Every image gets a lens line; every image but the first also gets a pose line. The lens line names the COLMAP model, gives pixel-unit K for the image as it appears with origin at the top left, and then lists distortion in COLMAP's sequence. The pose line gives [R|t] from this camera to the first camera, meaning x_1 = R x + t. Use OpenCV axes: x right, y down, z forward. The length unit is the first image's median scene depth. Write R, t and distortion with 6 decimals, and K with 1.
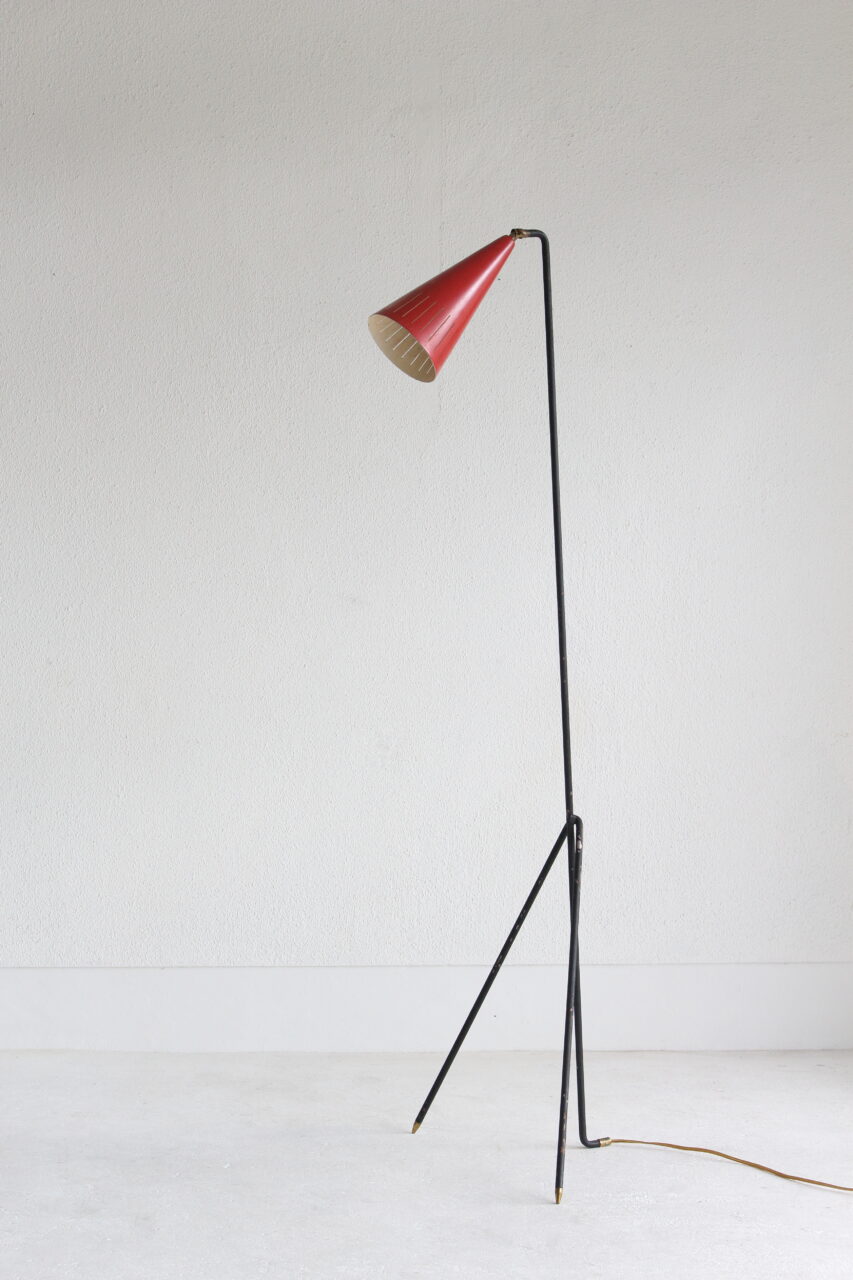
lens RADIAL K [[2427.7, 0, 426.5], [0, 2427.7, 640.0], [0, 0, 1]] dist [-0.023725, 0.225831]
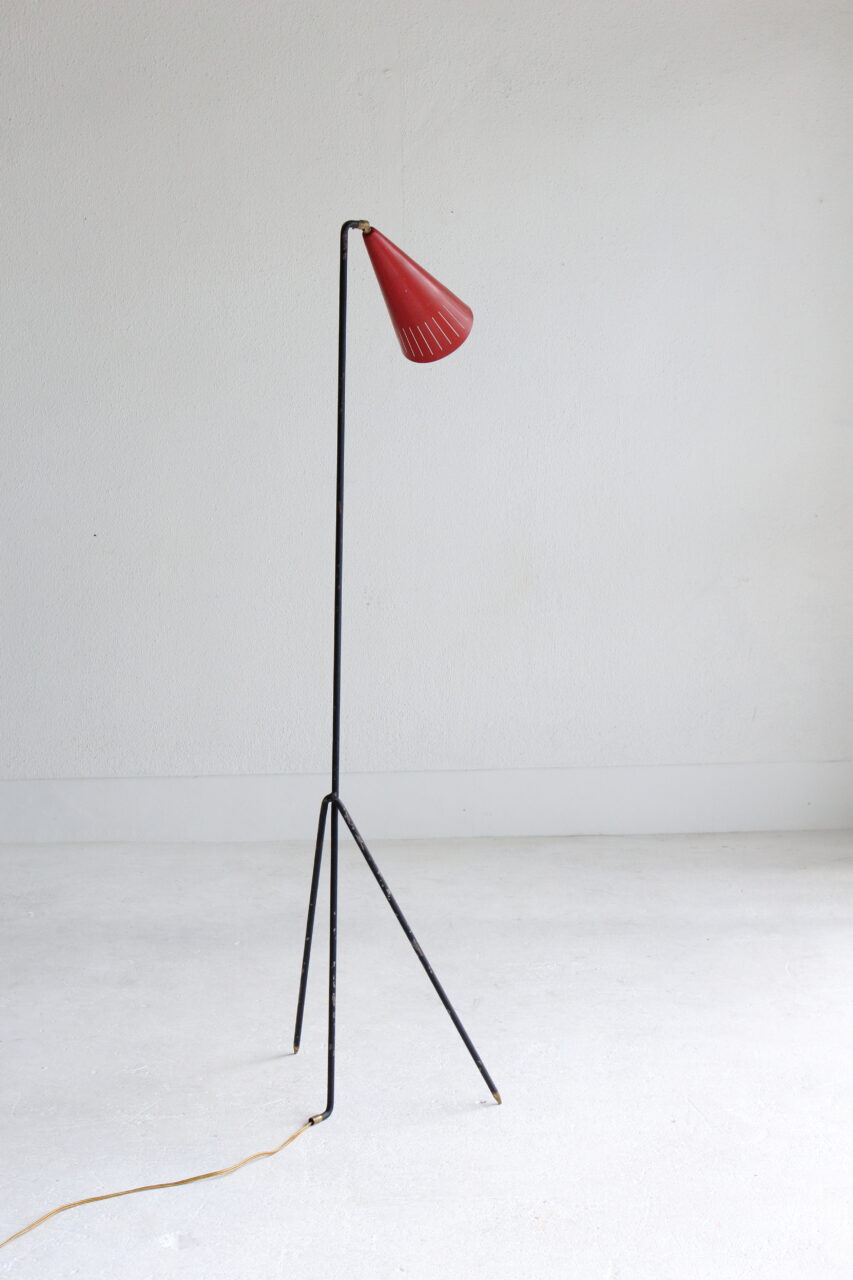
lens RADIAL K [[2427.7, 0, 426.5], [0, 2427.7, 640.0], [0, 0, 1]] dist [-0.023725, 0.225831]
pose [[0.998641, -0.017018, -0.049255, 0.073294], [0.023249, 0.991392, 0.128847, -0.093584], [0.046638, -0.129817, 0.990441, -0.223854]]
